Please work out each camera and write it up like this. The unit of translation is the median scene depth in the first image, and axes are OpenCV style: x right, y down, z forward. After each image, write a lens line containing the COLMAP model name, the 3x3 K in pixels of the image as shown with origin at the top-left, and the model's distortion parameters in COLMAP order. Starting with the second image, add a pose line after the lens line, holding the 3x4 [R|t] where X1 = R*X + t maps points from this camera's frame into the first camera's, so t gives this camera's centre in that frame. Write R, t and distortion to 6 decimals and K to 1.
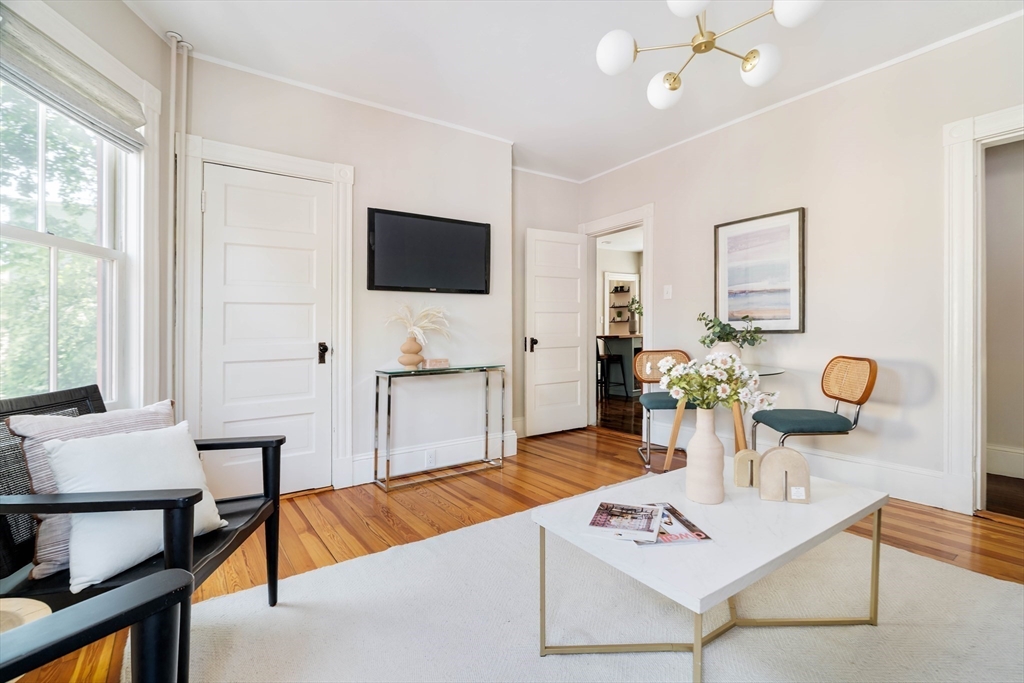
lens RADIAL K [[474.4, 0, 522.5], [0, 474.4, 332.4], [0, 0, 1]] dist [-0.004989, 0.001508]
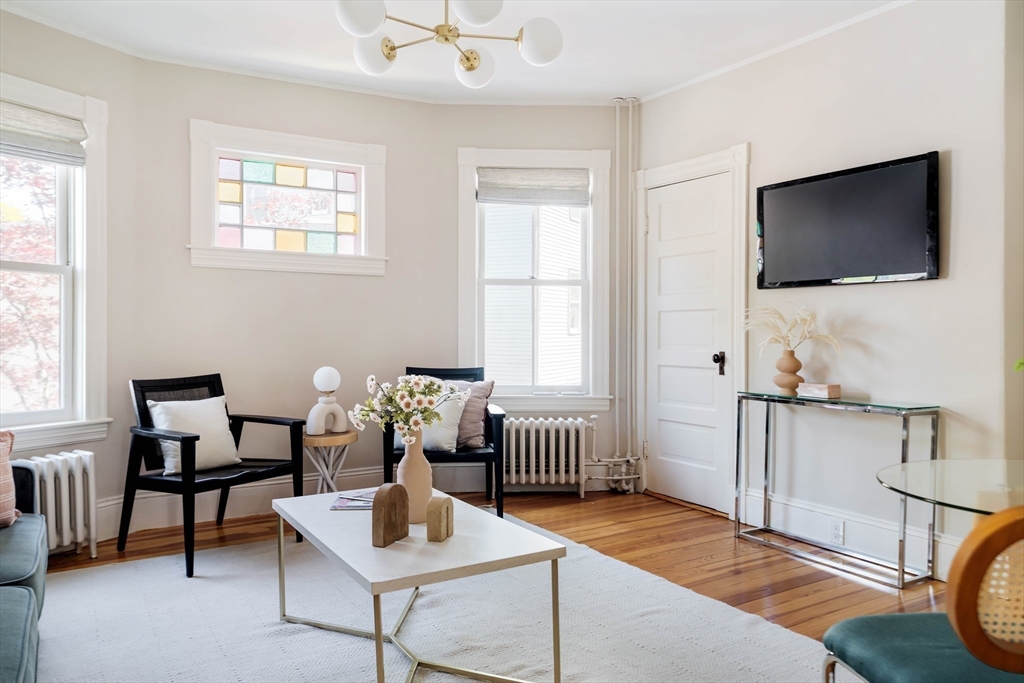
lens RADIAL K [[759.9, 0, 520.0], [0, 759.9, 336.1], [0, 0, 1]] dist [0.000761, 0.007206]
pose [[-0.070156, 0.018783, -0.997359, 1.143101], [-0.009442, 0.999765, 0.019493, -0.035961], [0.997491, 0.010785, -0.069962, 0.783124]]
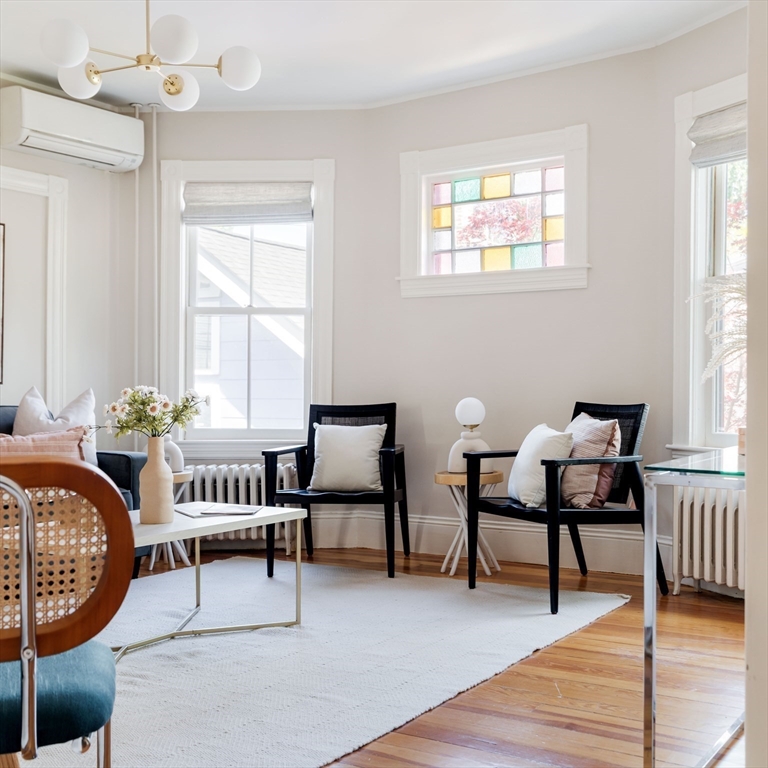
lens RADIAL K [[1005.8, 0, 422.1], [0, 1005.8, 391.6], [0, 0, 1]] dist [-0.004034, 0.000000]
pose [[-0.936342, 0.015121, -0.350763, 0.362938], [0.010356, 0.999827, 0.015457, 0.019567], [0.350936, 0.010841, -0.936337, 1.942009]]
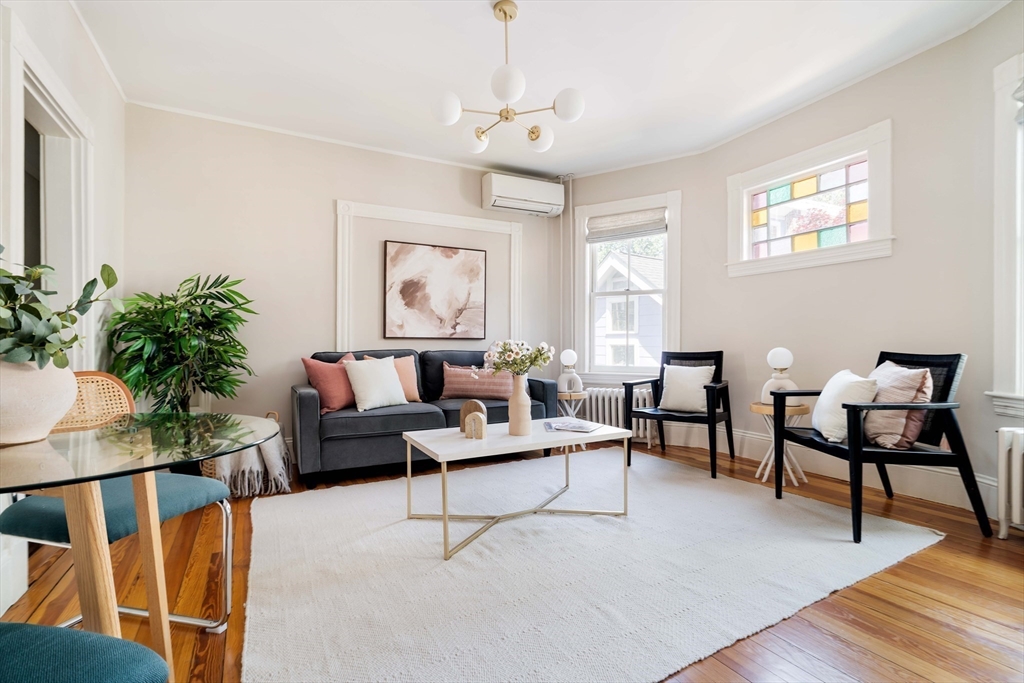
lens RADIAL K [[474.4, 0, 511.3], [0, 474.4, 341.4], [0, 0, 1]] dist [-0.004989, 0.001508]
pose [[-0.988248, 0.018456, 0.151741, 0.106212], [0.019527, 0.999794, 0.005567, 0.026342], [-0.151607, 0.008464, -0.988405, 1.483562]]
